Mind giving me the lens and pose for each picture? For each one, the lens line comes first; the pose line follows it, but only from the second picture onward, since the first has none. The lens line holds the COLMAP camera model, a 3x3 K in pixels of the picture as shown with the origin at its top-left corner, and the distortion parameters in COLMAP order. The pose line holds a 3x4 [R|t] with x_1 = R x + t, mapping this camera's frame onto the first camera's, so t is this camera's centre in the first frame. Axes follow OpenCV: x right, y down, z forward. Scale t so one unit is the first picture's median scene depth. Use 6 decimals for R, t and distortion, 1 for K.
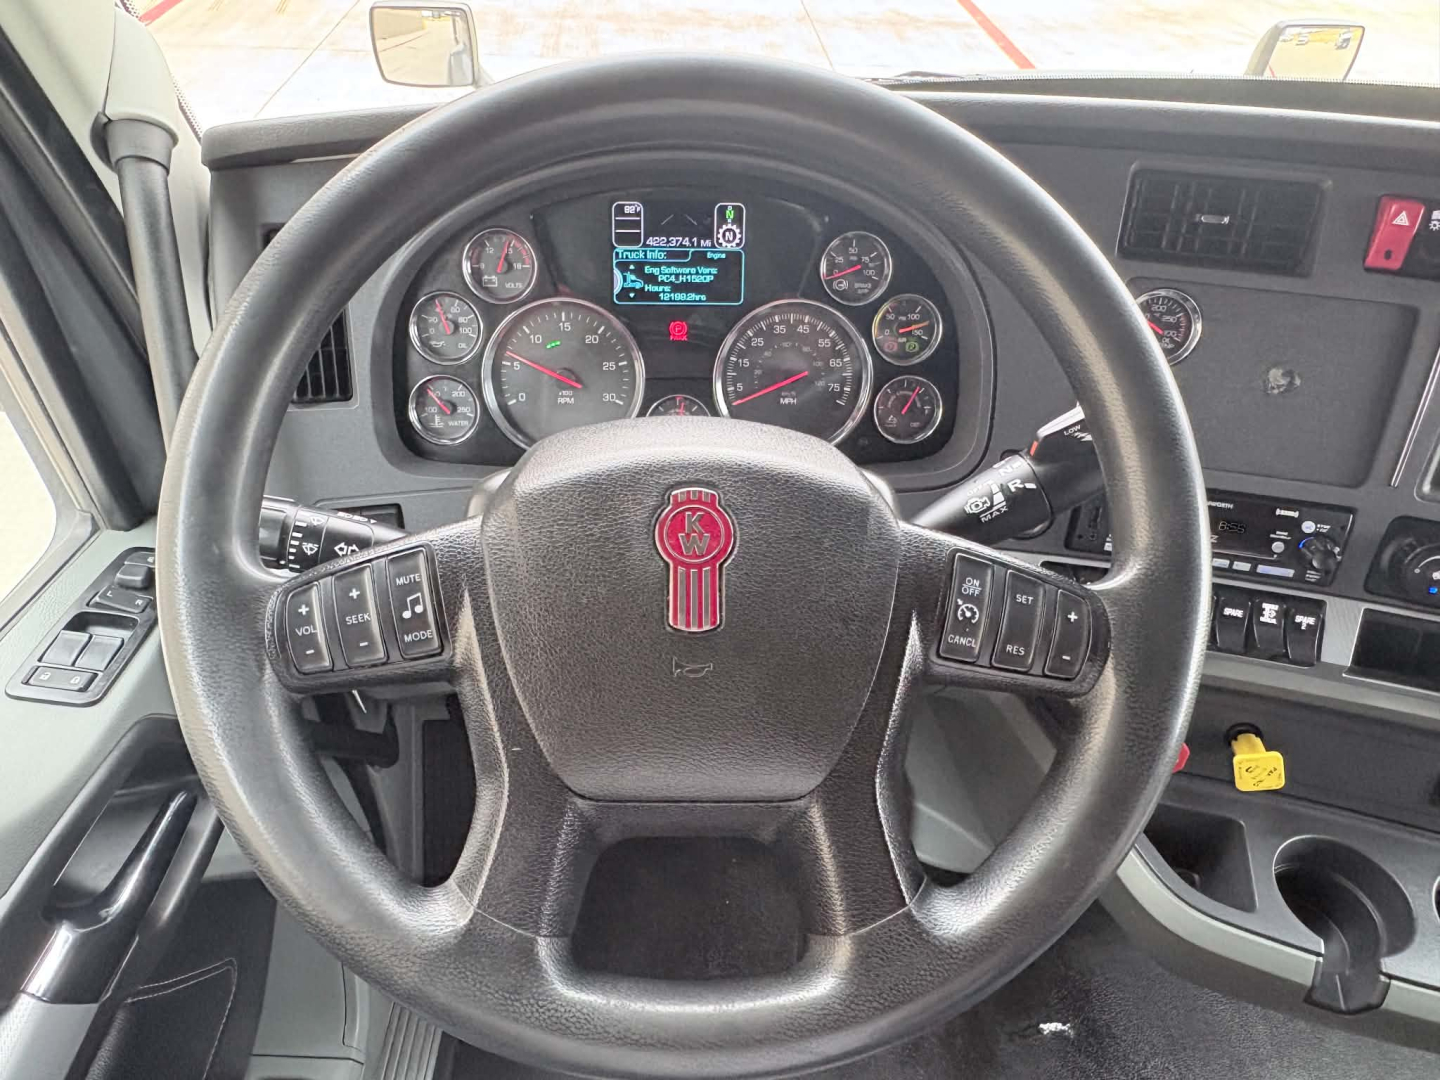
lens RADIAL K [[977.2, 0, 694.2], [0, 977.2, 543.6], [0, 0, 1]] dist [0.002140, 0.001155]
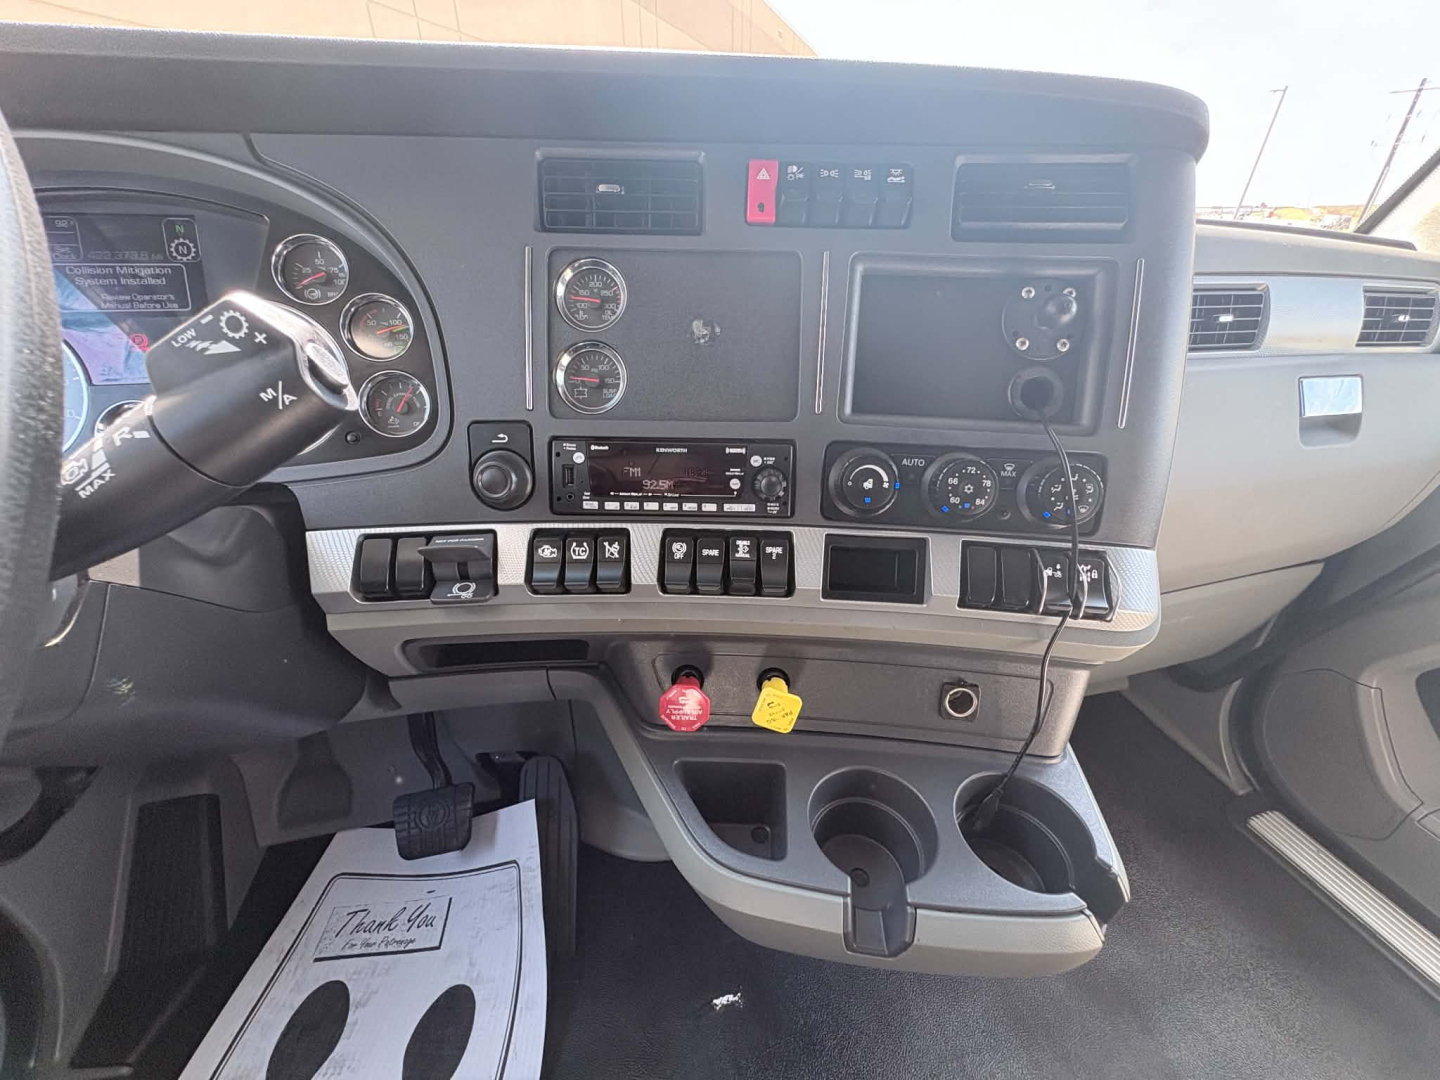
lens RADIAL K [[570.0, 0, 722.1], [0, 570.0, 541.5], [0, 0, 1]] dist [-0.001563, -0.000067]
pose [[0.981989, -0.104069, 0.157691, 0.472728], [0.134309, 0.971518, -0.195226, 0.180216], [-0.132883, 0.212889, 0.967998, 0.412118]]
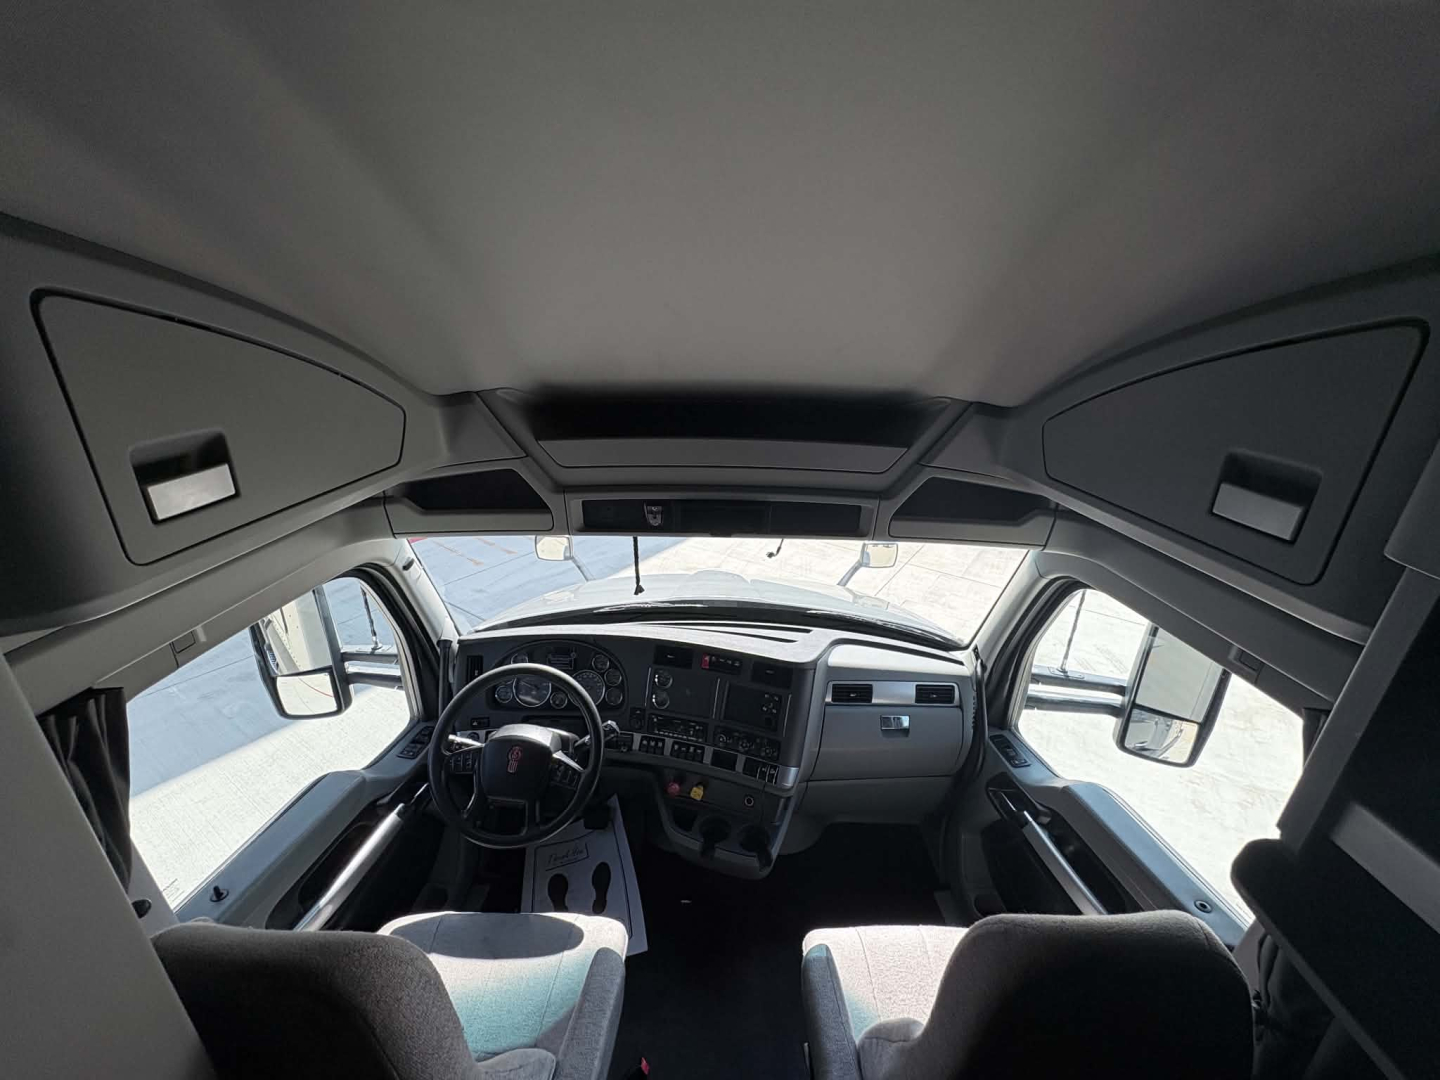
lens RADIAL K [[570.0, 0, 722.1], [0, 570.0, 541.5], [0, 0, 1]] dist [-0.001563, -0.000067]
pose [[0.999294, 0.010876, -0.035960, 0.797308], [-0.022683, 0.937678, -0.346763, 0.079467], [0.029948, 0.347334, 0.937263, -1.573717]]
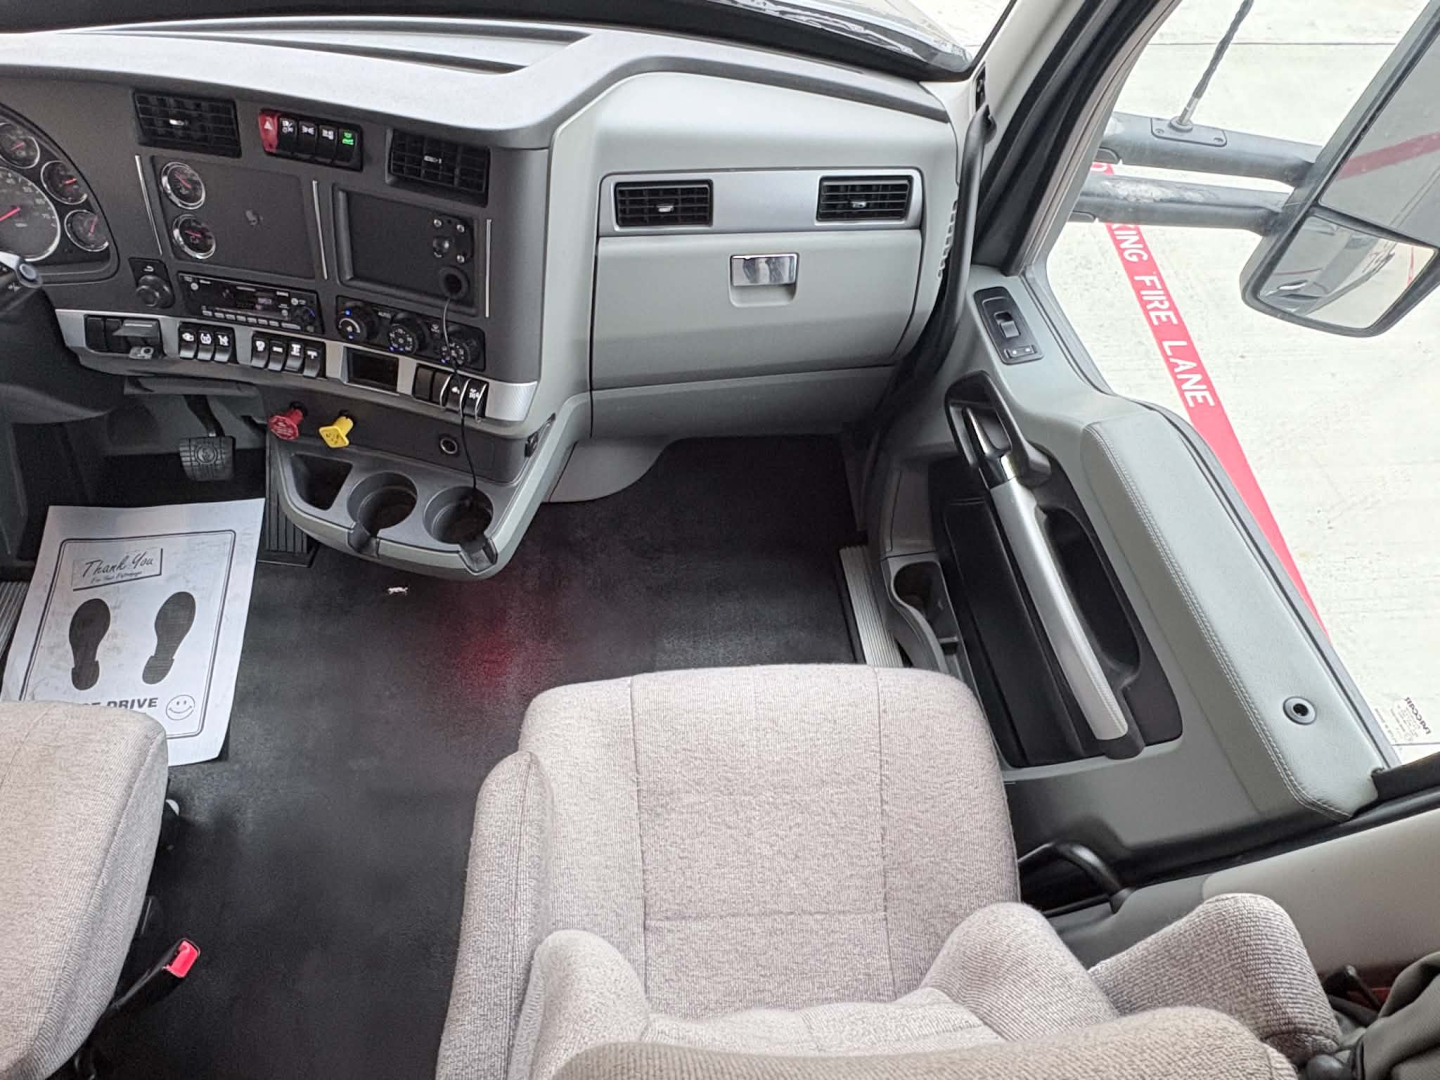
lens RADIAL K [[896.5, 0, 713.6], [0, 896.5, 537.3], [0, 0, 1]] dist [-0.004088, 0.002152]
pose [[0.999413, -0.022065, 0.026194, 1.315665], [0.012952, 0.951512, 0.307338, -0.098626], [-0.031706, -0.306819, 0.951240, -0.712730]]
